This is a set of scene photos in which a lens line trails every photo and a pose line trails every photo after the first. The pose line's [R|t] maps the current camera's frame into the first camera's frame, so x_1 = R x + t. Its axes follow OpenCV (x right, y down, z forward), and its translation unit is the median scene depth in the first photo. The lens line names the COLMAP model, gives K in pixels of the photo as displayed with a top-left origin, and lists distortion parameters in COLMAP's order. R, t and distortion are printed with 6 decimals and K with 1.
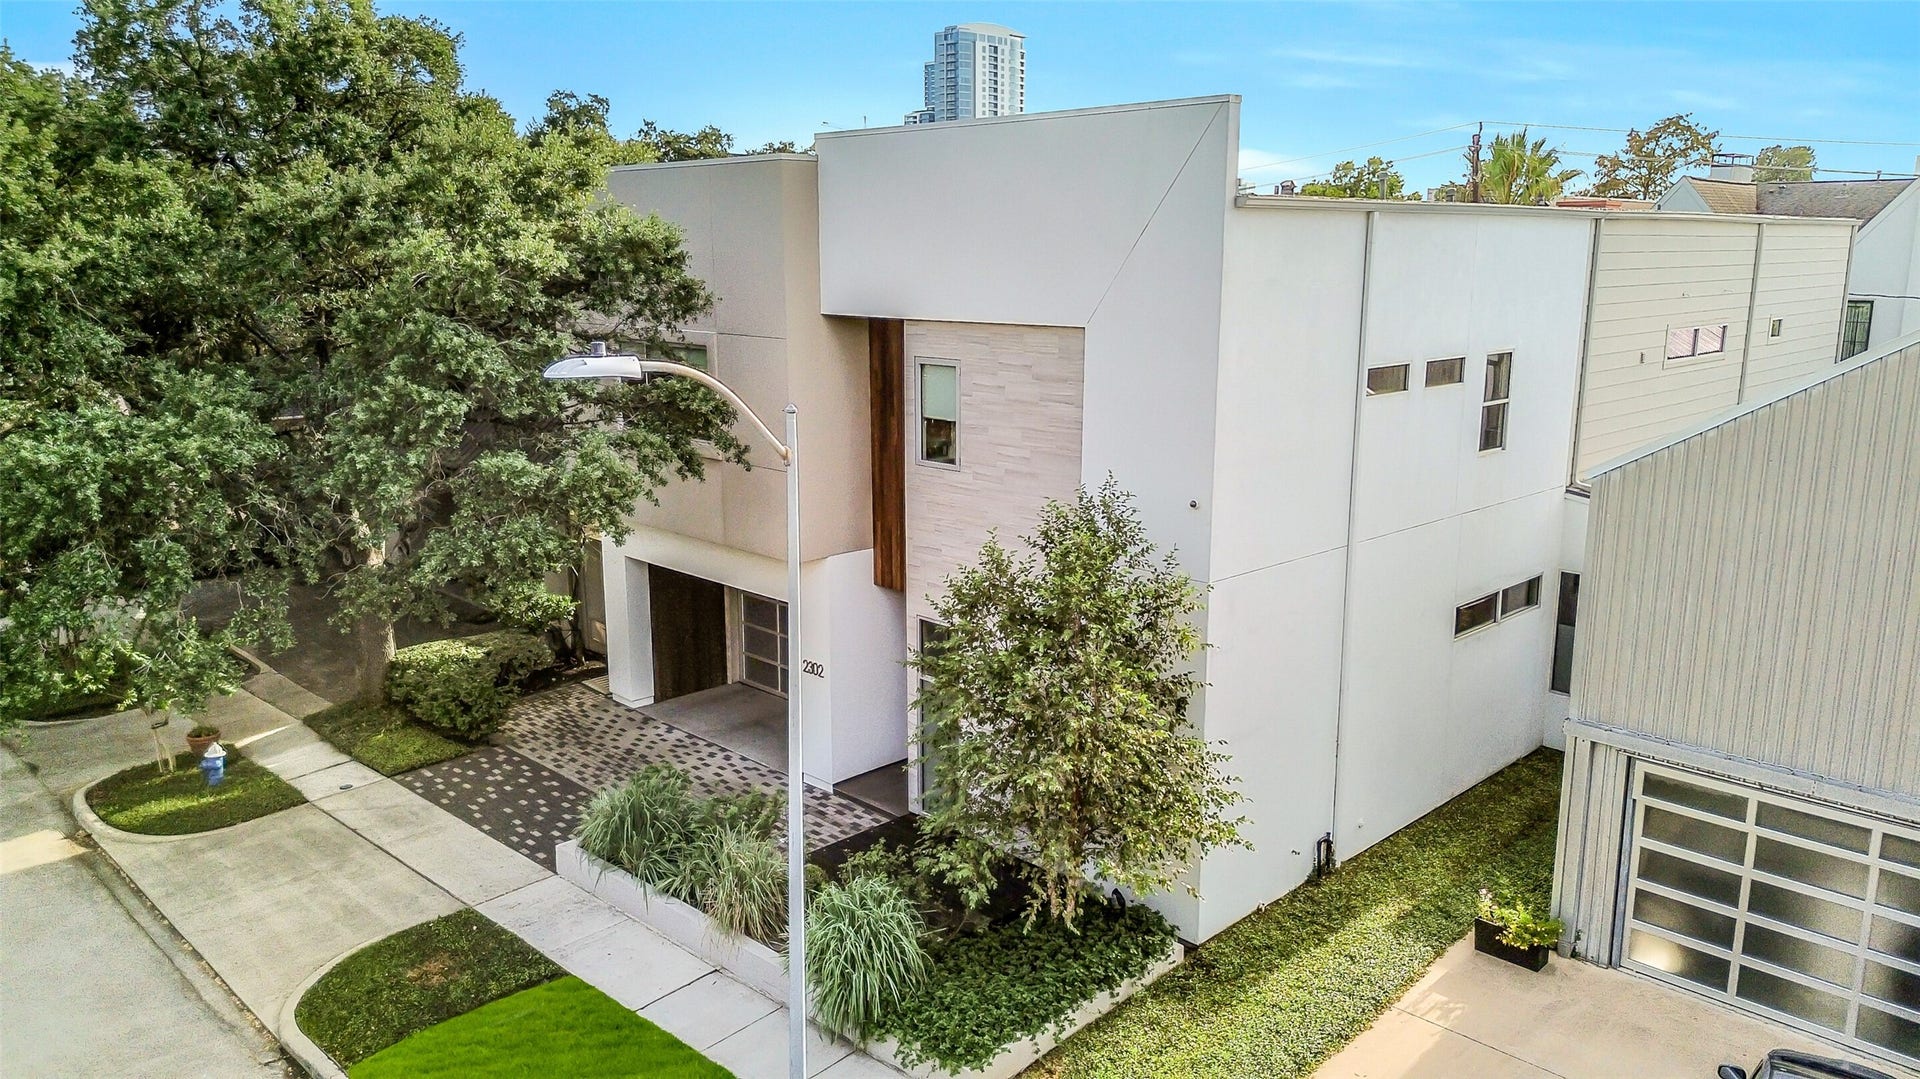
lens RADIAL K [[1374.7, 0, 964.3], [0, 1374.7, 549.6], [0, 0, 1]] dist [0.035082, 0.000780]
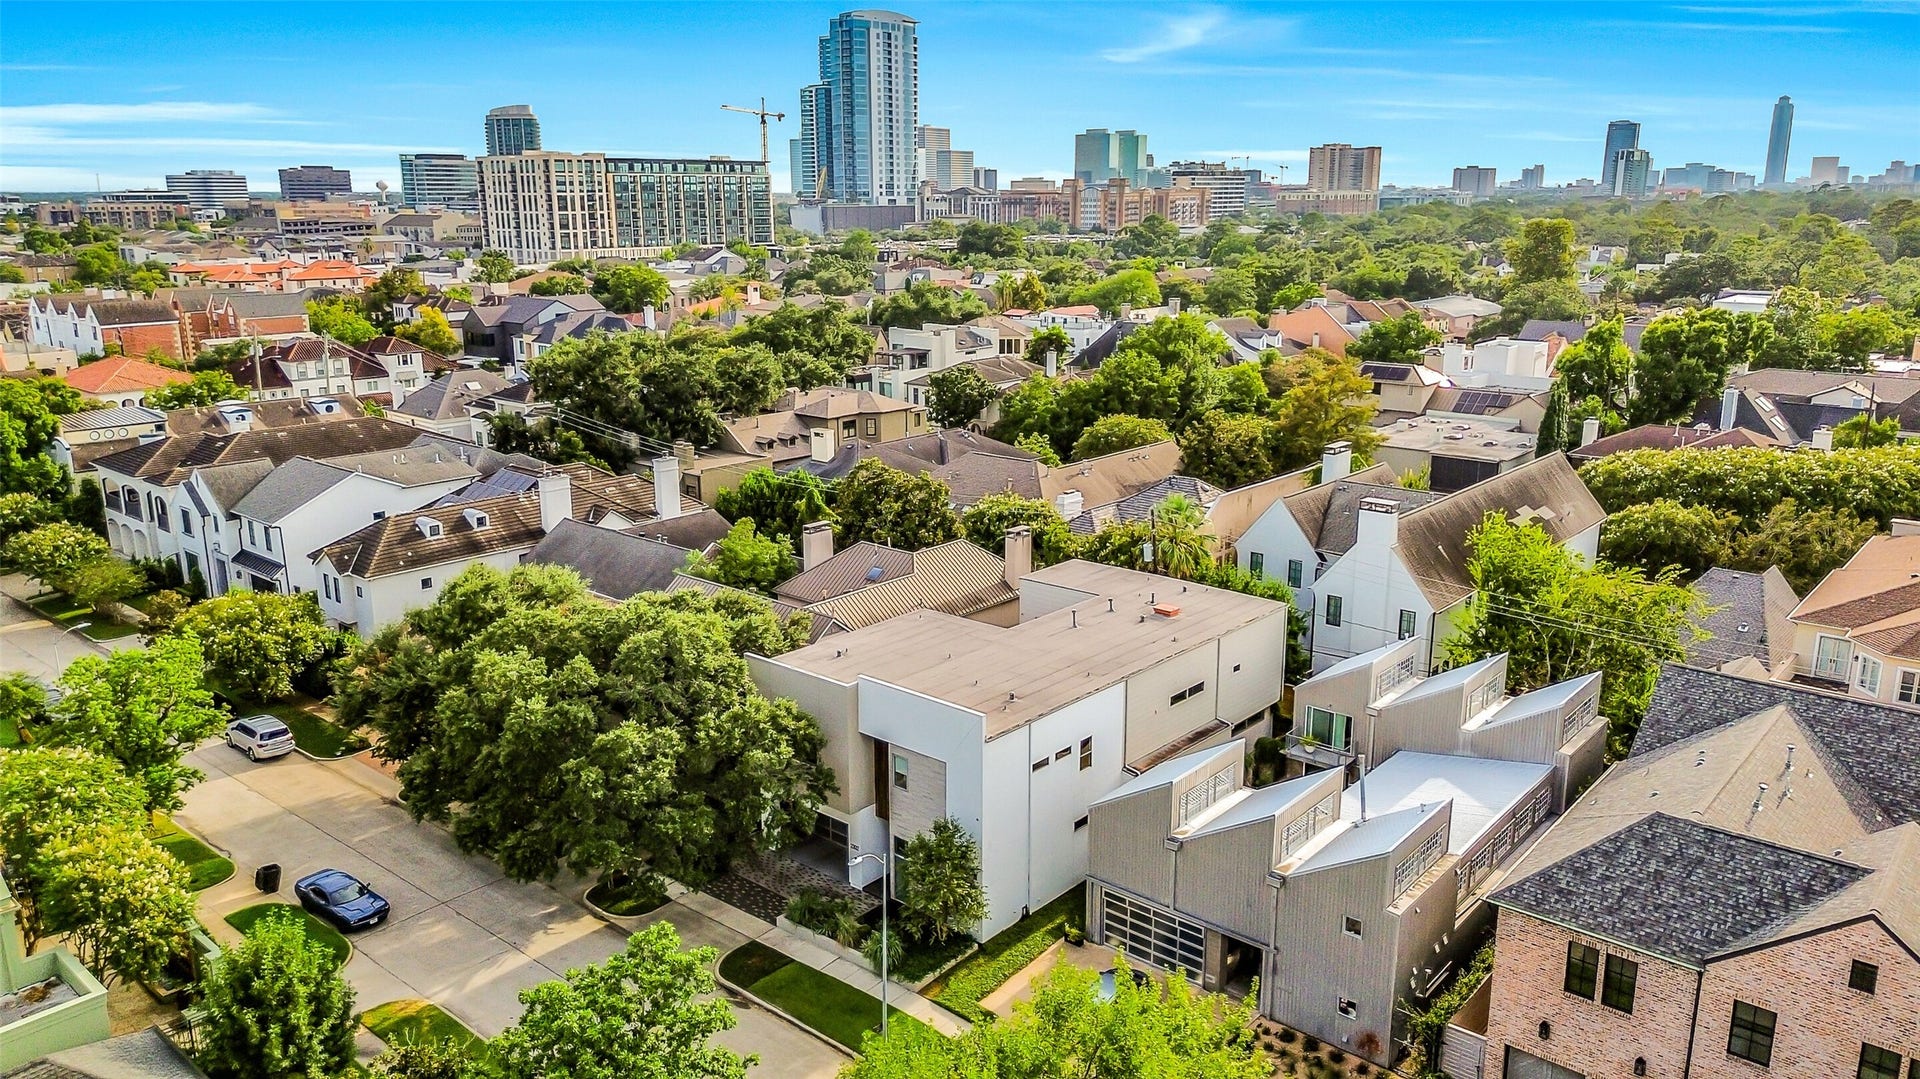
lens RADIAL K [[1374.7, 0, 953.7], [0, 1374.7, 532.4], [0, 0, 1]] dist [0.035082, 0.000780]
pose [[0.997810, -0.023175, 0.061945, -0.076261], [0.021374, 0.999334, 0.029586, -0.717650], [-0.062589, -0.028197, 0.997641, -2.039393]]
